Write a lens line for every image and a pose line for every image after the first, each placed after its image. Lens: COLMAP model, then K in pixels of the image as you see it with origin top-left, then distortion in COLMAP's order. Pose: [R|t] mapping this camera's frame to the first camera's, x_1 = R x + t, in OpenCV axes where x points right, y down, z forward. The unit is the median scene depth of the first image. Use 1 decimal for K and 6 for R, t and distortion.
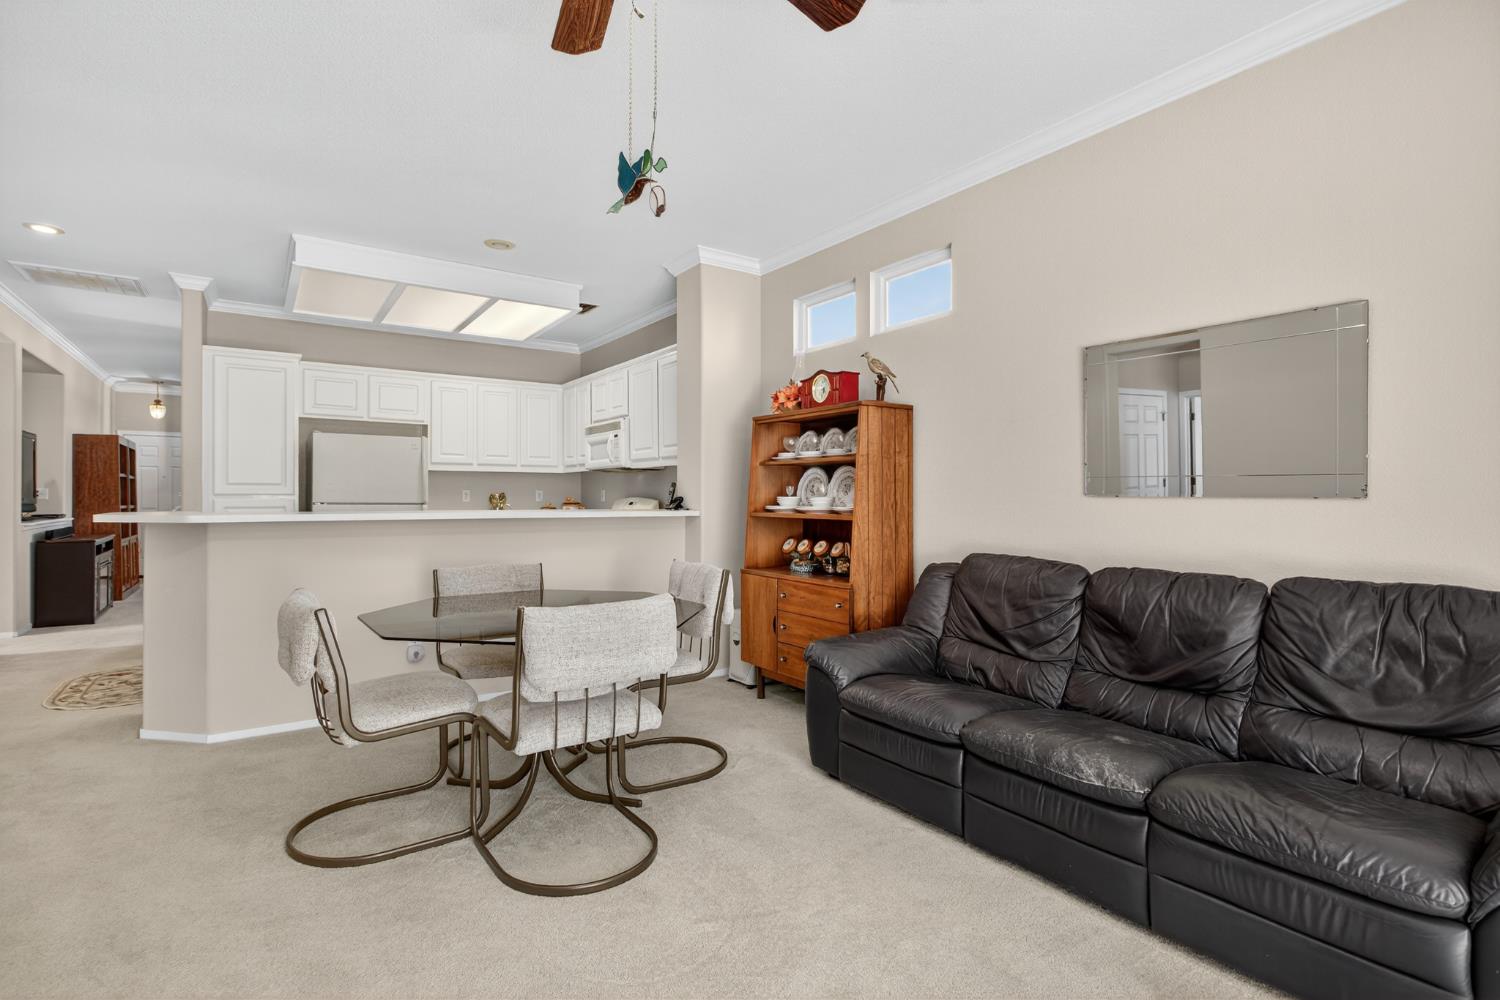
lens RADIAL K [[717.5, 0, 752.3], [0, 717.5, 503.7], [0, 0, 1]] dist [-0.003813, -0.000686]
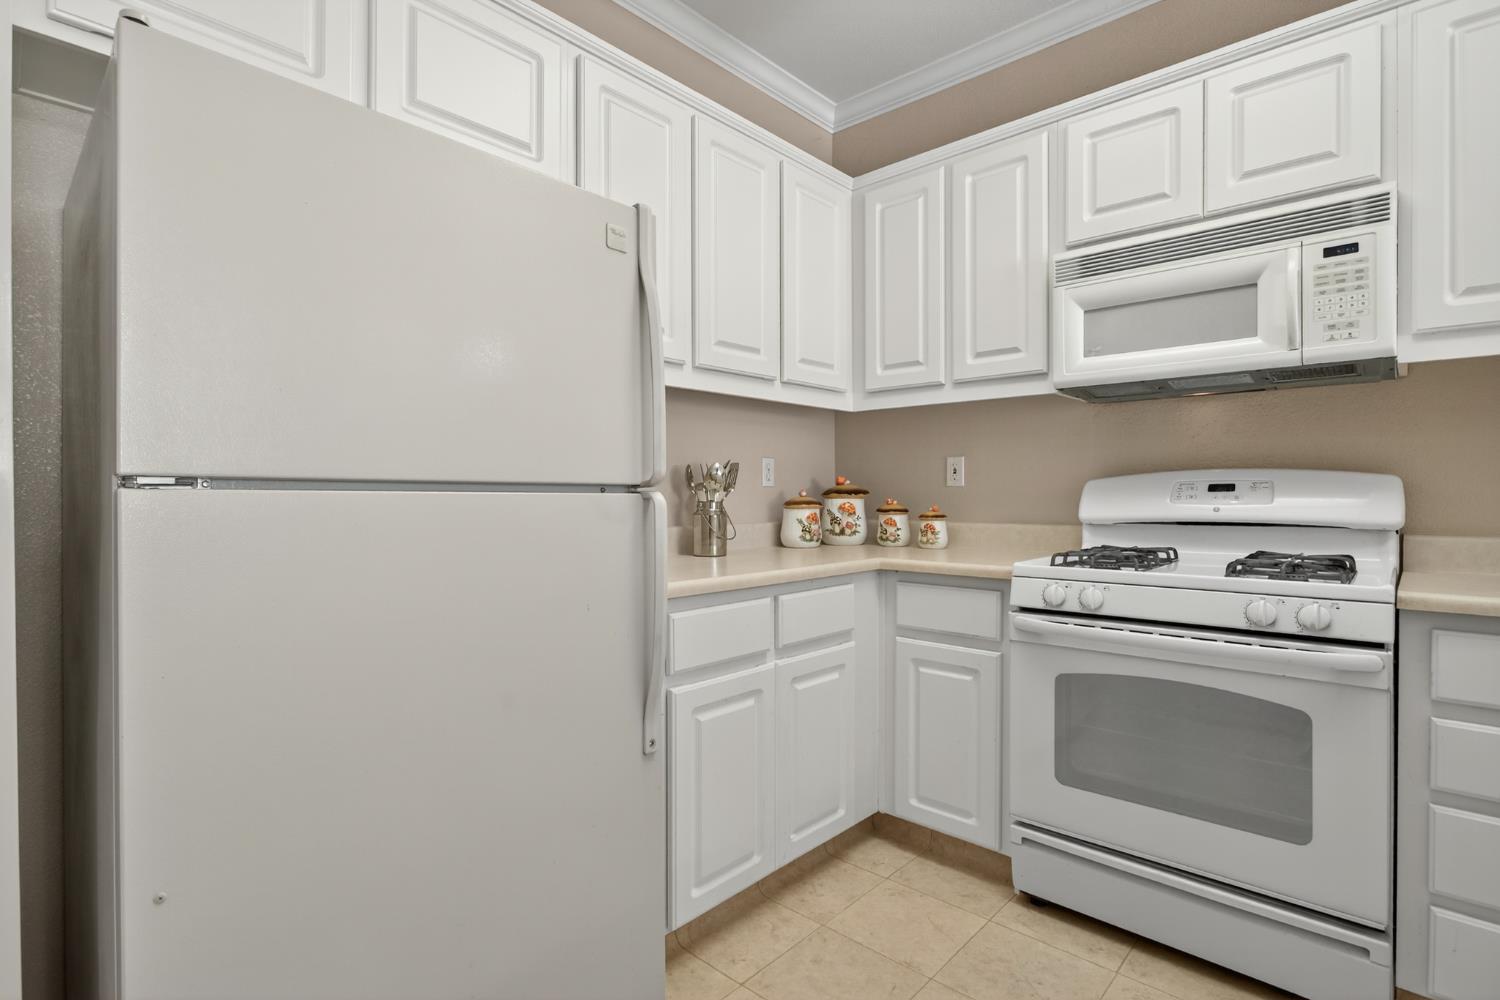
lens RADIAL K [[717.5, 0, 738.7], [0, 717.5, 498.7], [0, 0, 1]] dist [-0.003813, -0.000686]
pose [[0.977817, -0.004363, 0.209417, -0.531348], [0.004996, 0.999984, -0.002495, 0.004665], [-0.209403, 0.003486, 0.977823, 0.846177]]
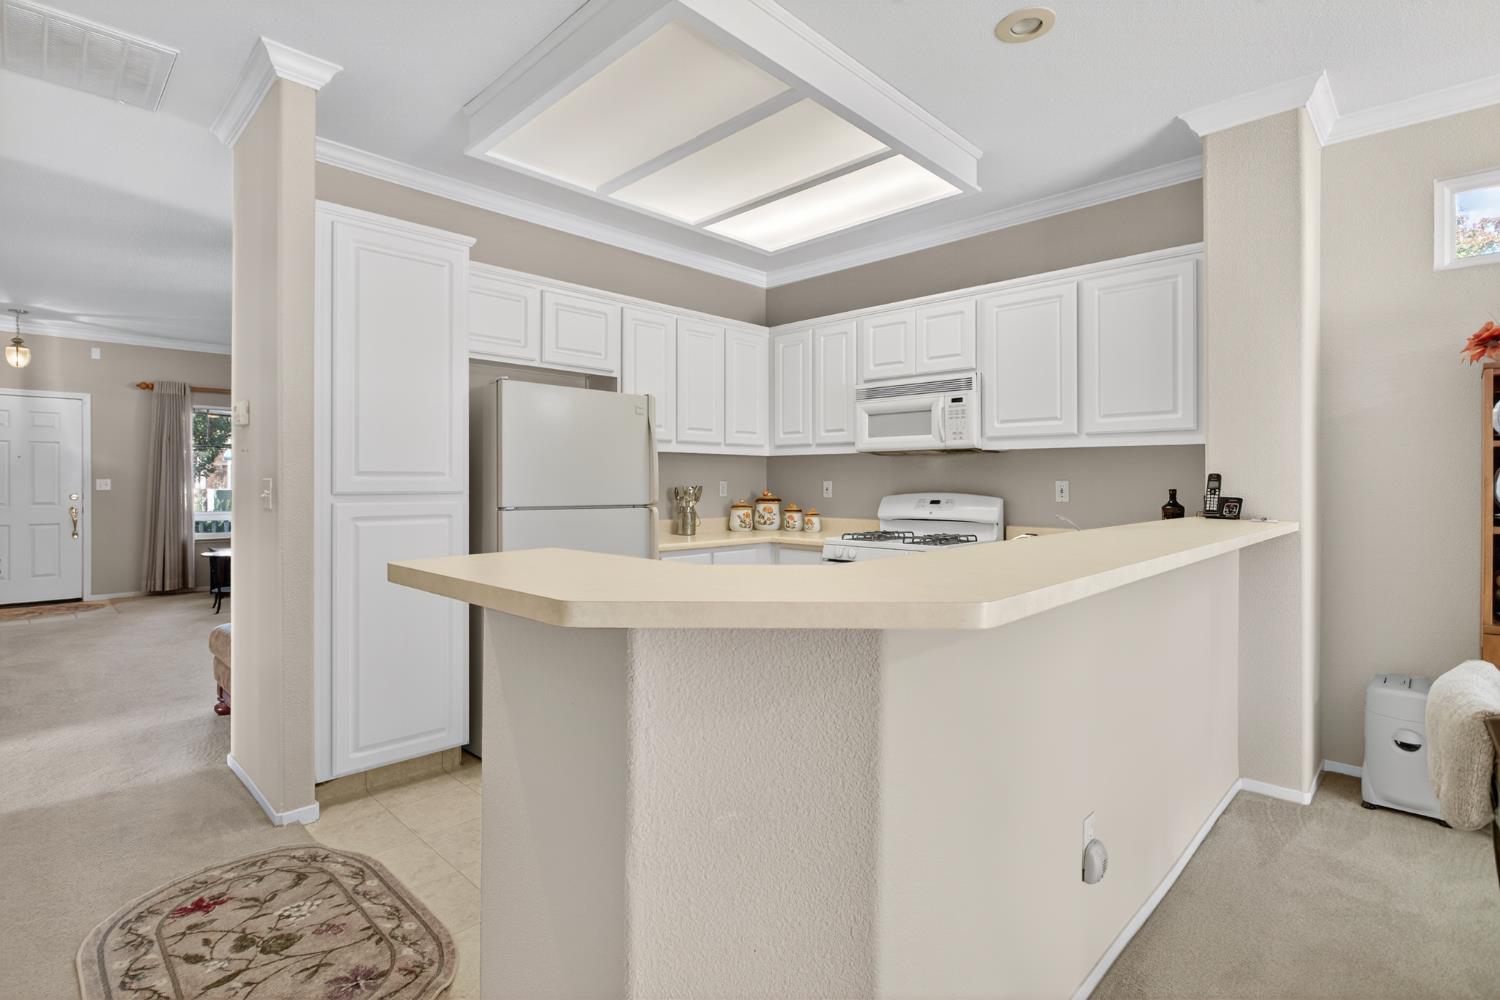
lens RADIAL K [[717.5, 0, 742.0], [0, 717.5, 481.5], [0, 0, 1]] dist [-0.003813, -0.000686]
pose [[0.982368, 0.000729, 0.186959, -0.550916], [0.001286, 0.999942, -0.010656, -0.015401], [-0.186956, 0.010709, 0.982310, 0.437118]]
